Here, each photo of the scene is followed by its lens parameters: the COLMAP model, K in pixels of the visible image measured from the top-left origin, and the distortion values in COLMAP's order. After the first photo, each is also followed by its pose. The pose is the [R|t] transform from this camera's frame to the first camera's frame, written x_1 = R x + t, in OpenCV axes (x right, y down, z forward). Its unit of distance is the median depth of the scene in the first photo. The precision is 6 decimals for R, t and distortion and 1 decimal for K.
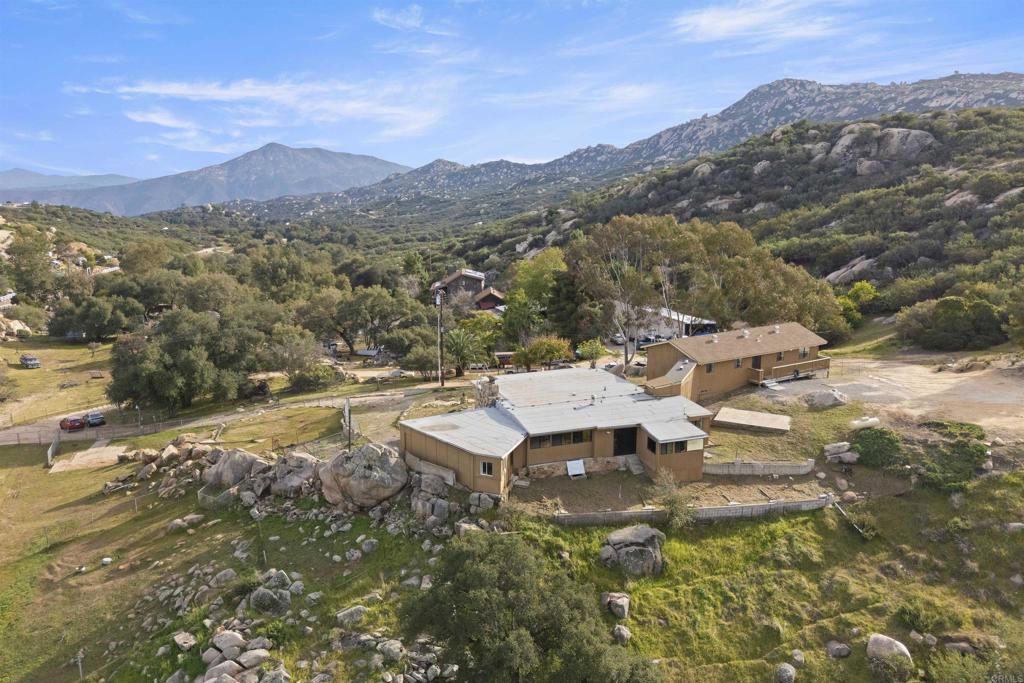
lens RADIAL K [[751.0, 0, 513.0], [0, 751.0, 321.7], [0, 0, 1]] dist [0.070052, -0.064002]
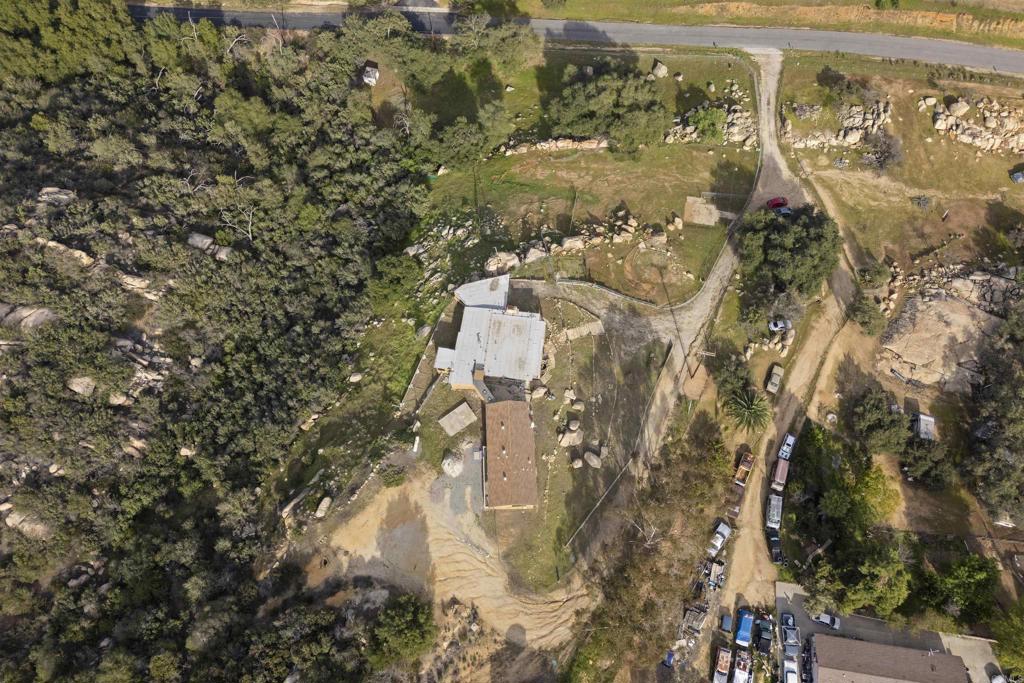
lens RADIAL K [[751.0, 0, 513.0], [0, 751.0, 321.7], [0, 0, 1]] dist [0.070052, -0.064002]
pose [[-0.488775, 0.785970, -0.378616, 0.565392], [-0.169221, 0.340332, 0.924953, -1.334305], [0.855841, 0.516164, -0.033343, 0.726366]]
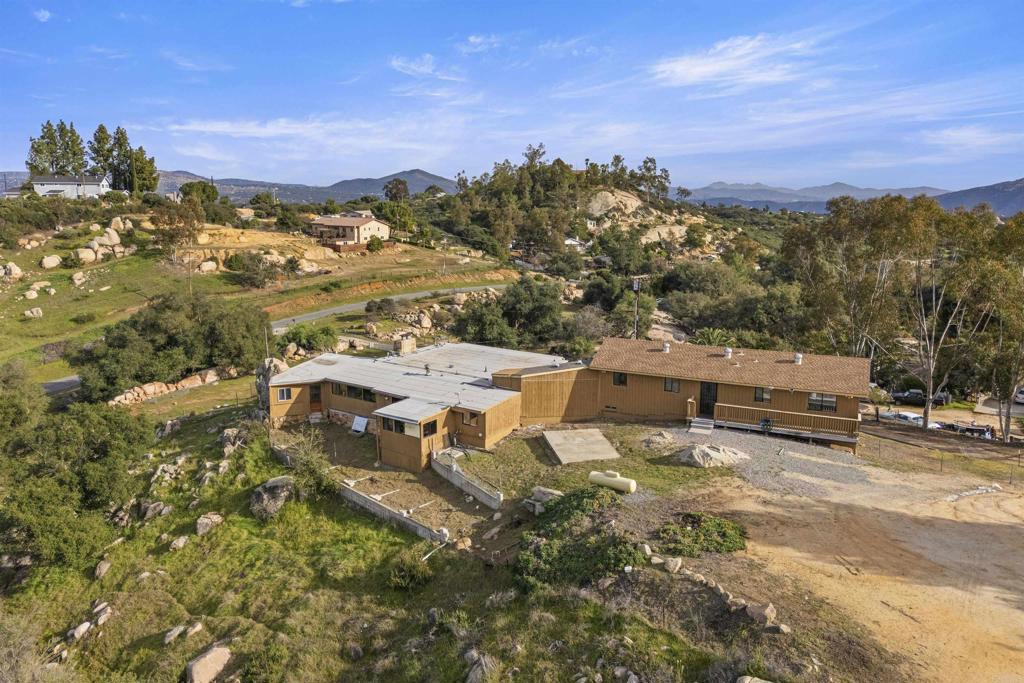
lens RADIAL K [[751.0, 0, 513.0], [0, 751.0, 321.7], [0, 0, 1]] dist [0.070052, -0.064002]
pose [[0.566709, 0.139013, -0.812106, 0.594800], [-0.152035, 0.986381, 0.062751, -0.020176], [0.809769, 0.087907, 0.580126, 0.343592]]
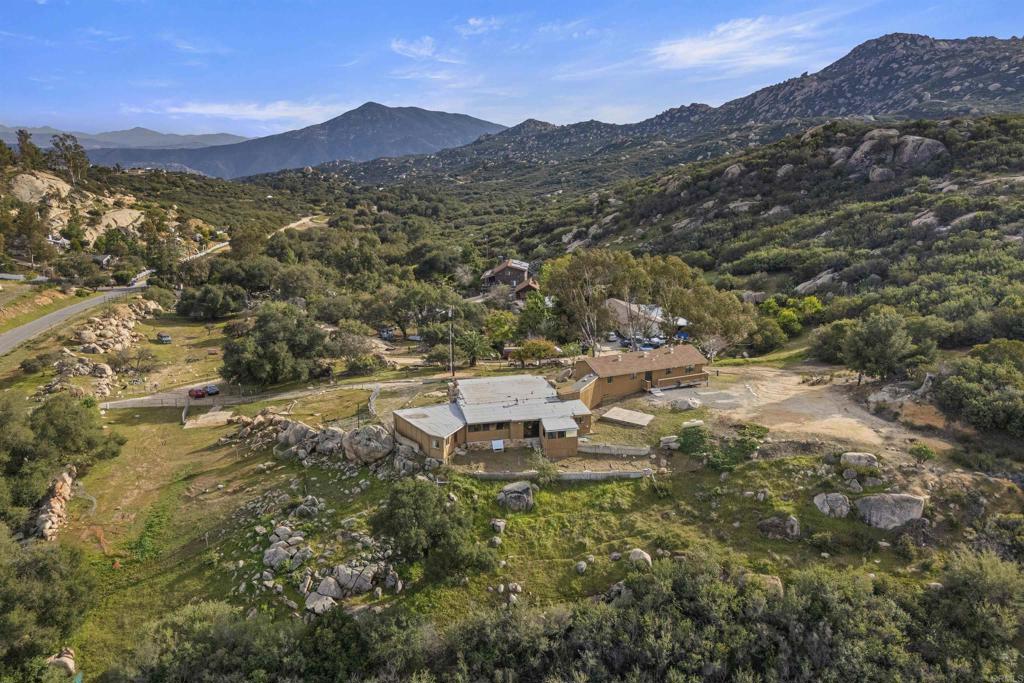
lens RADIAL K [[751.0, 0, 513.0], [0, 751.0, 321.7], [0, 0, 1]] dist [0.070052, -0.064002]
pose [[0.992602, 0.026926, -0.118393, 0.178260], [-0.020456, 0.998247, 0.055529, -0.093562], [0.119681, -0.052697, 0.991413, -0.337642]]
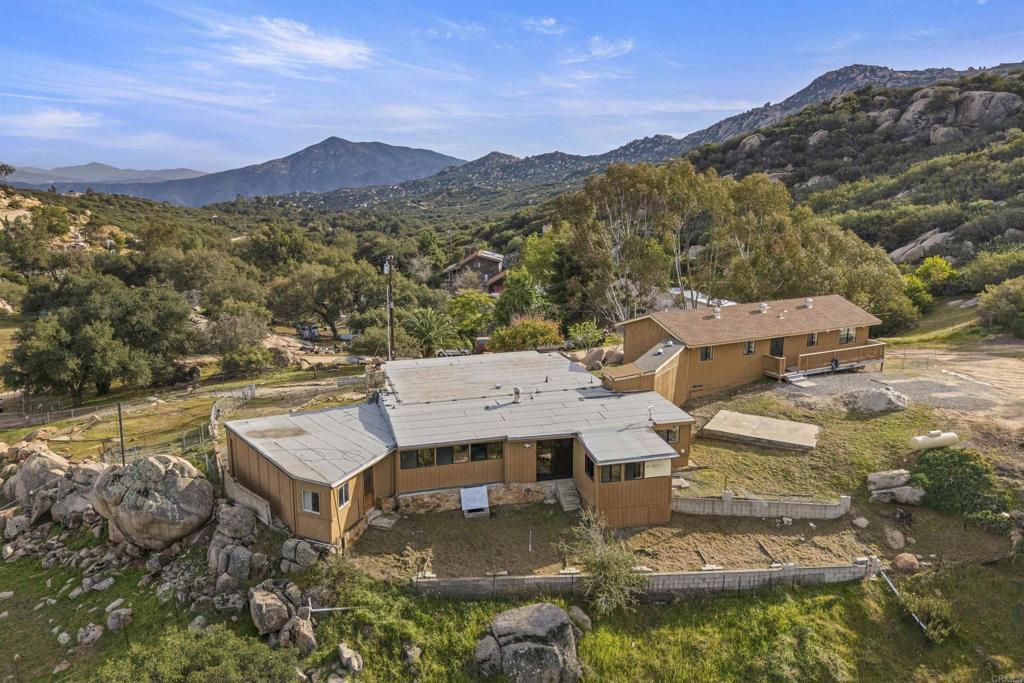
lens RADIAL K [[751.0, 0, 513.0], [0, 751.0, 321.7], [0, 0, 1]] dist [0.070052, -0.064002]
pose [[0.997223, 0.014208, -0.073112, 0.097408], [-0.013638, 0.999873, 0.008296, 0.020772], [0.073221, -0.007276, 0.997289, 0.210768]]
